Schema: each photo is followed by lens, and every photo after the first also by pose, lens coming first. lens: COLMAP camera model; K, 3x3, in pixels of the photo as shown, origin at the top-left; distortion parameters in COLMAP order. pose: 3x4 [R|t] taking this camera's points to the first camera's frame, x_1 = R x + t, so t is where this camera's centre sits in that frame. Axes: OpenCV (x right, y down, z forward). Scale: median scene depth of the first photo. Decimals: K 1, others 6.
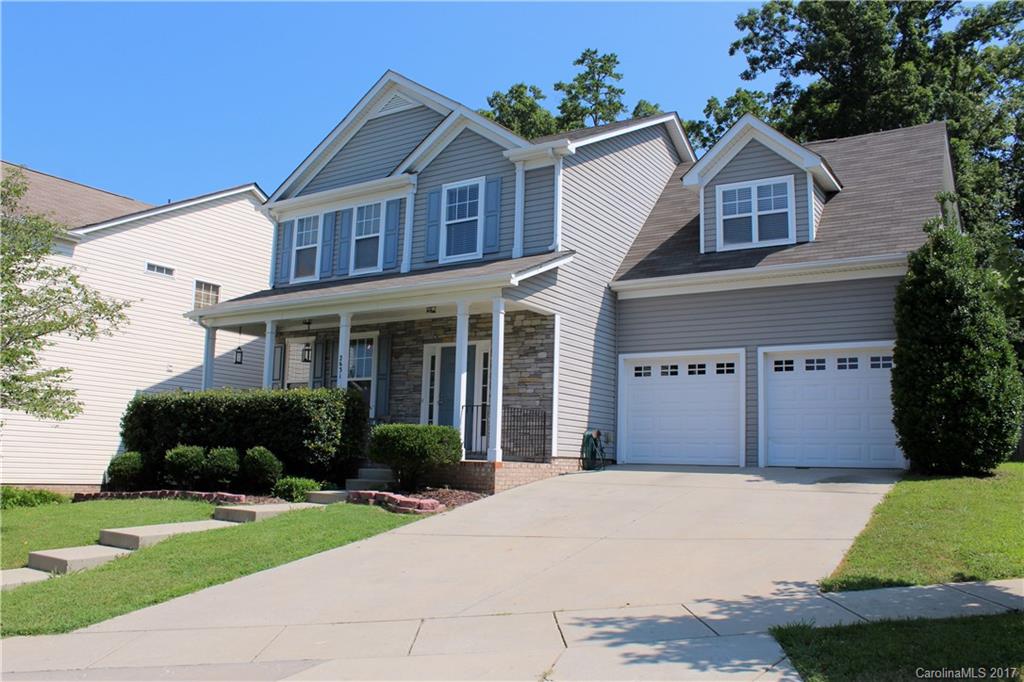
lens RADIAL K [[844.8, 0, 512.0], [0, 844.8, 341.0], [0, 0, 1]] dist [-0.108798, 0.003048]
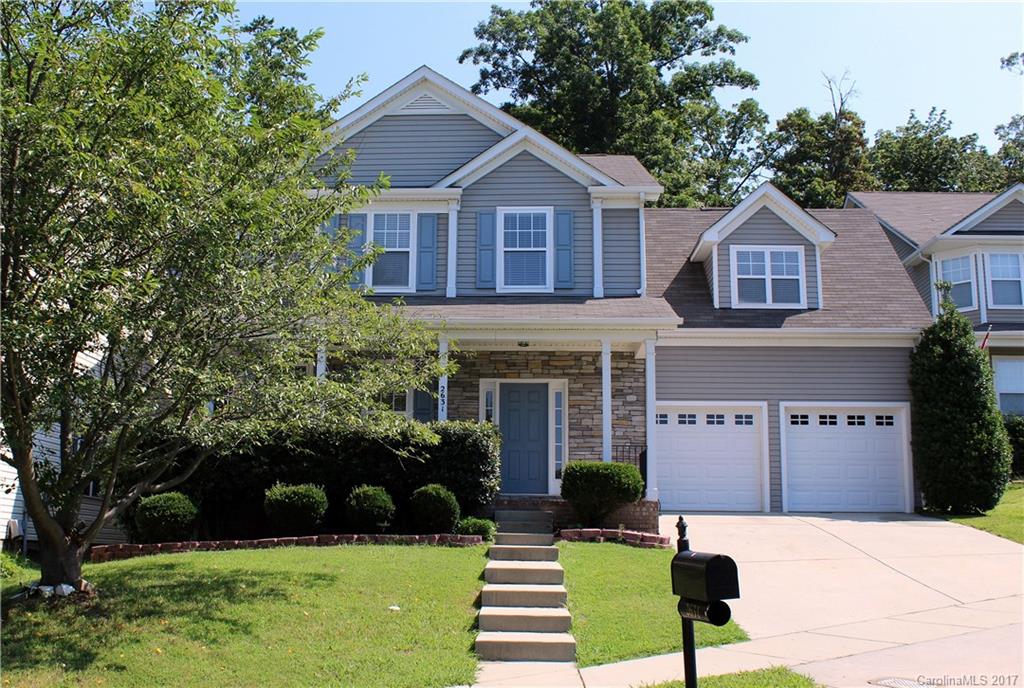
lens RADIAL K [[1070.6, 0, 512.0], [0, 1070.6, 344.0], [0, 0, 1]] dist [-0.104683, -0.001375]
pose [[0.872880, 0.080278, 0.481286, -0.657687], [-0.062743, 0.996651, -0.052446, 0.026371], [-0.483885, 0.015582, 0.874993, -0.035746]]
